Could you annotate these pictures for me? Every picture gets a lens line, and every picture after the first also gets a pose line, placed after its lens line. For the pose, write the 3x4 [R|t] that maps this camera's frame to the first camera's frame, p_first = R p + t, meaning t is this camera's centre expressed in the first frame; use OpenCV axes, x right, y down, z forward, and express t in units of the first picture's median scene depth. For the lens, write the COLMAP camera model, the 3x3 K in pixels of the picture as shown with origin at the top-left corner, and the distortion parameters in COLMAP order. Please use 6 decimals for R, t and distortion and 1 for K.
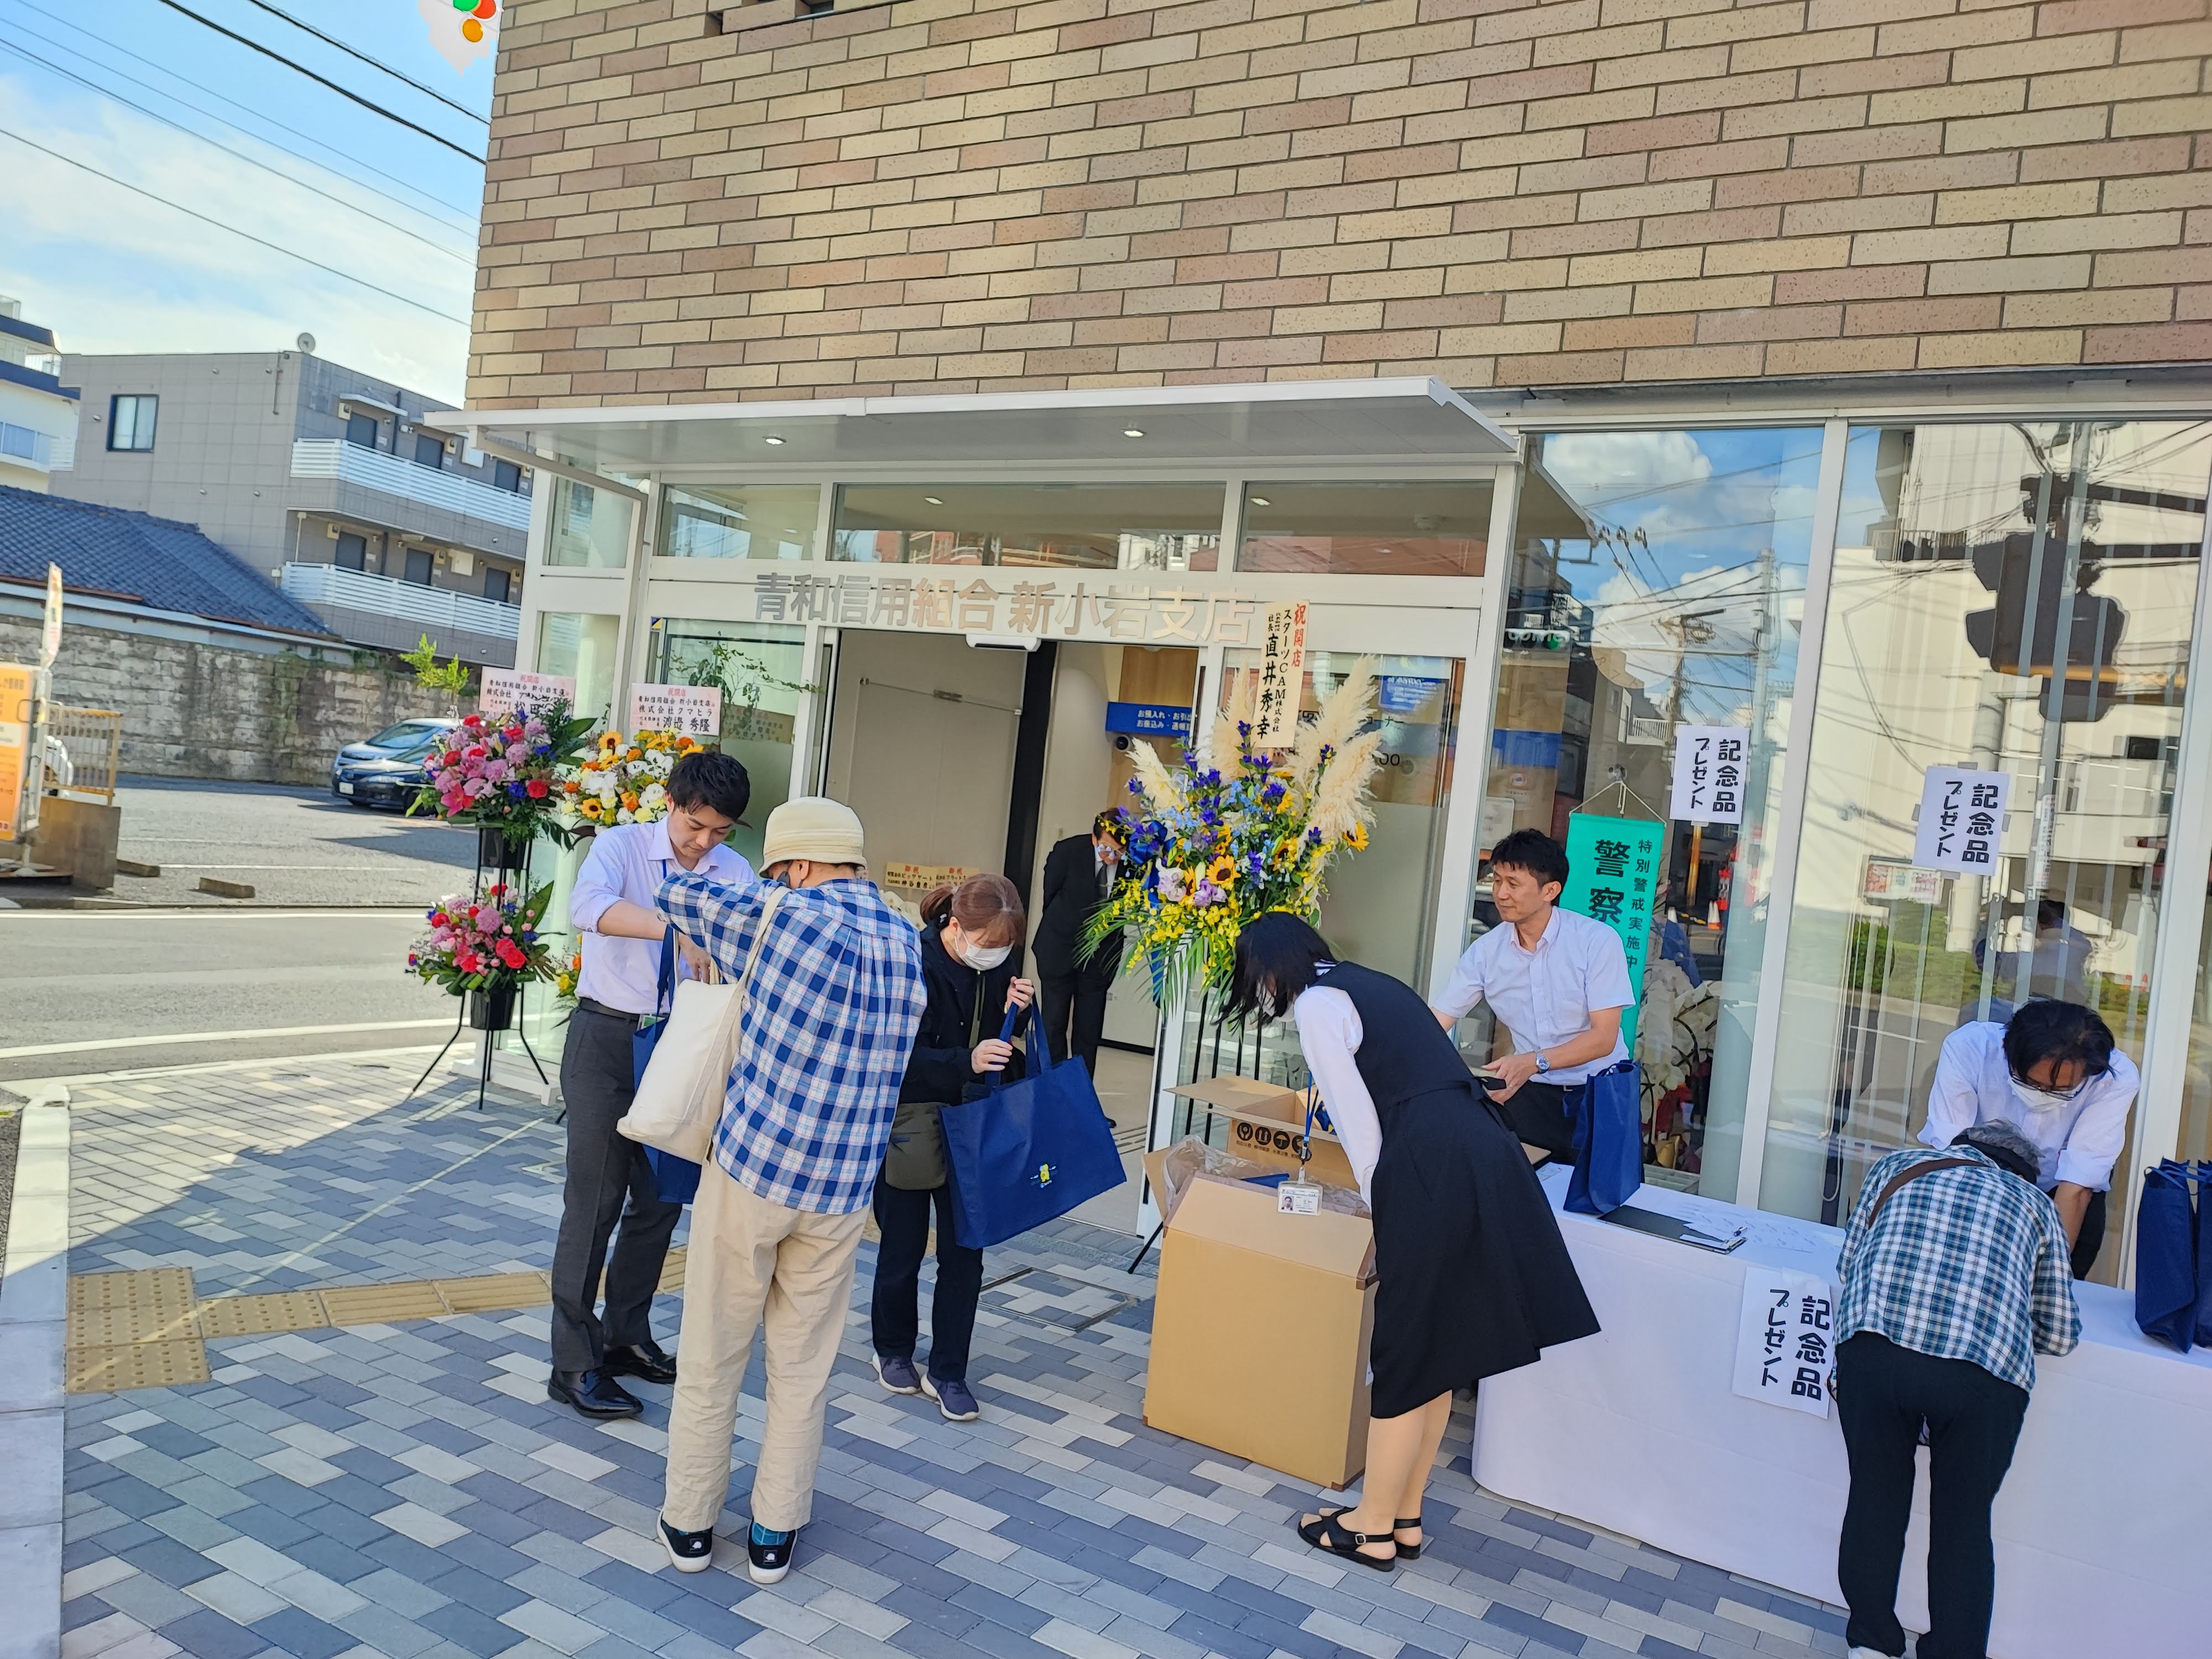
lens RADIAL K [[1608.9, 0, 1103.5], [0, 1608.9, 832.6], [0, 0, 1]] dist [0.052841, -0.054273]
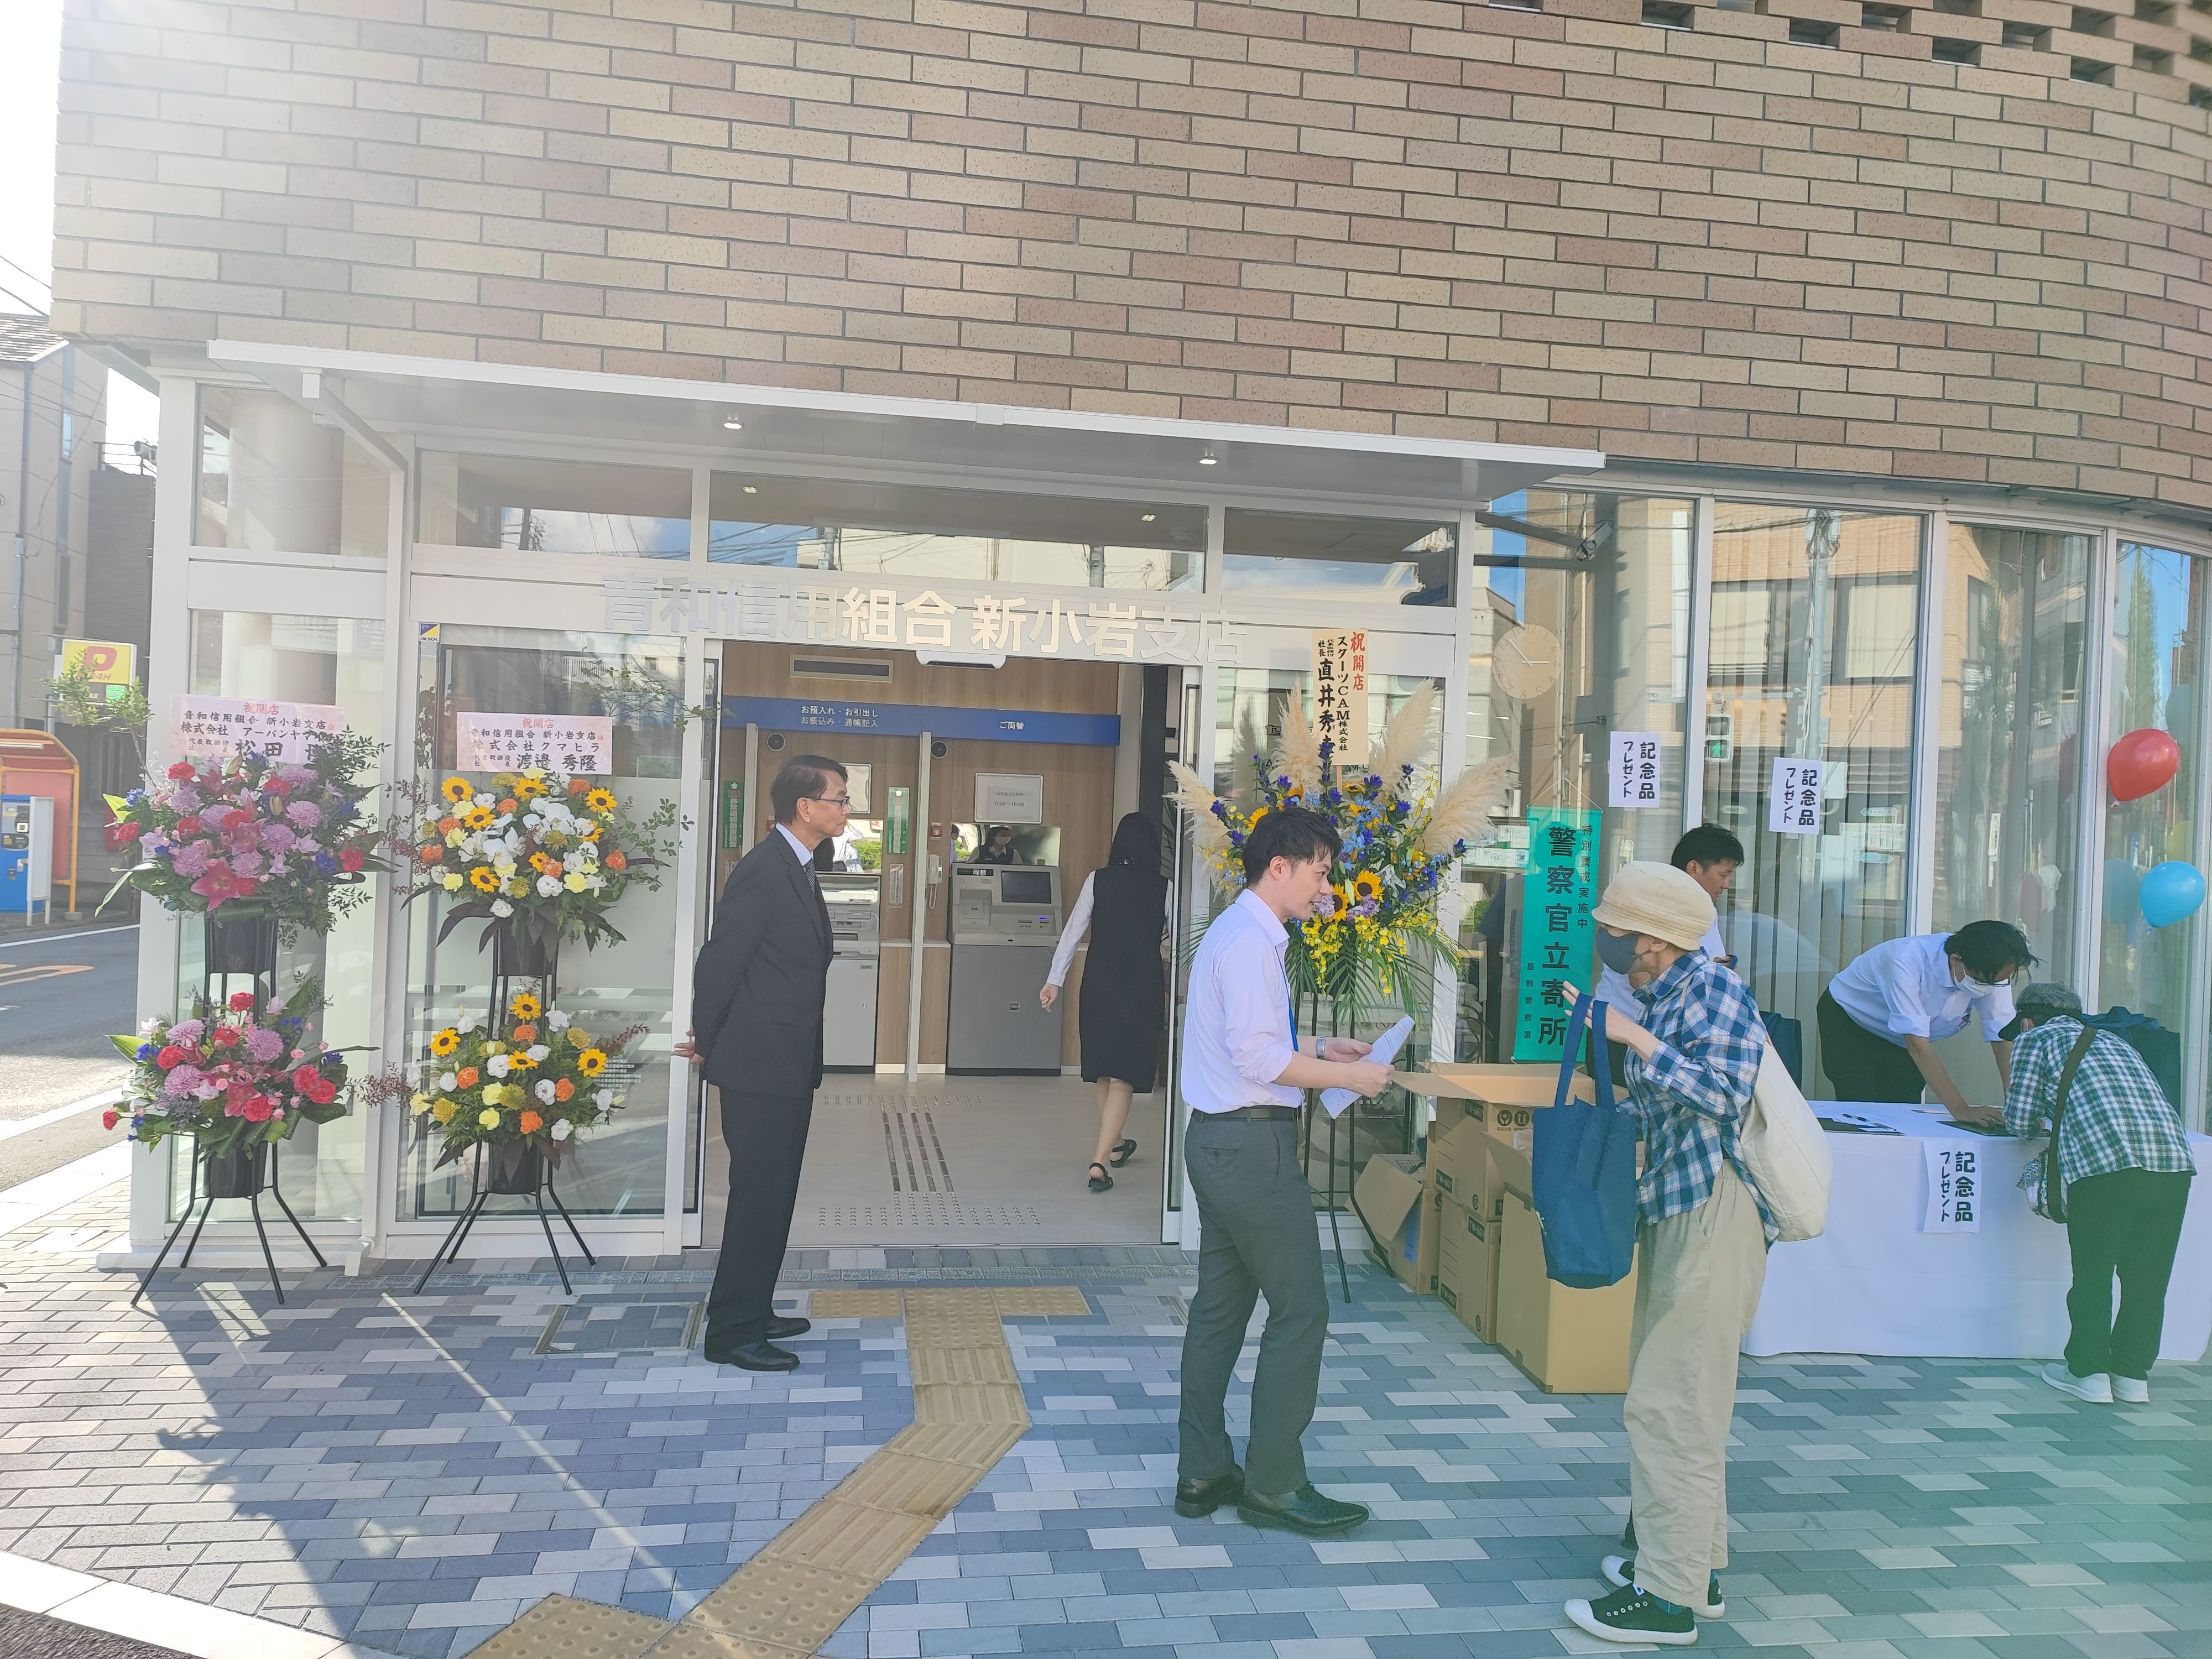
lens RADIAL K [[1608.9, 0, 1111.1], [0, 1608.9, 825.1], [0, 0, 1]] dist [0.052841, -0.054273]
pose [[0.777663, -0.083661, 0.623090, -0.690485], [0.056813, 0.996403, 0.062878, -0.089606], [-0.626109, -0.013498, 0.779618, 0.252500]]
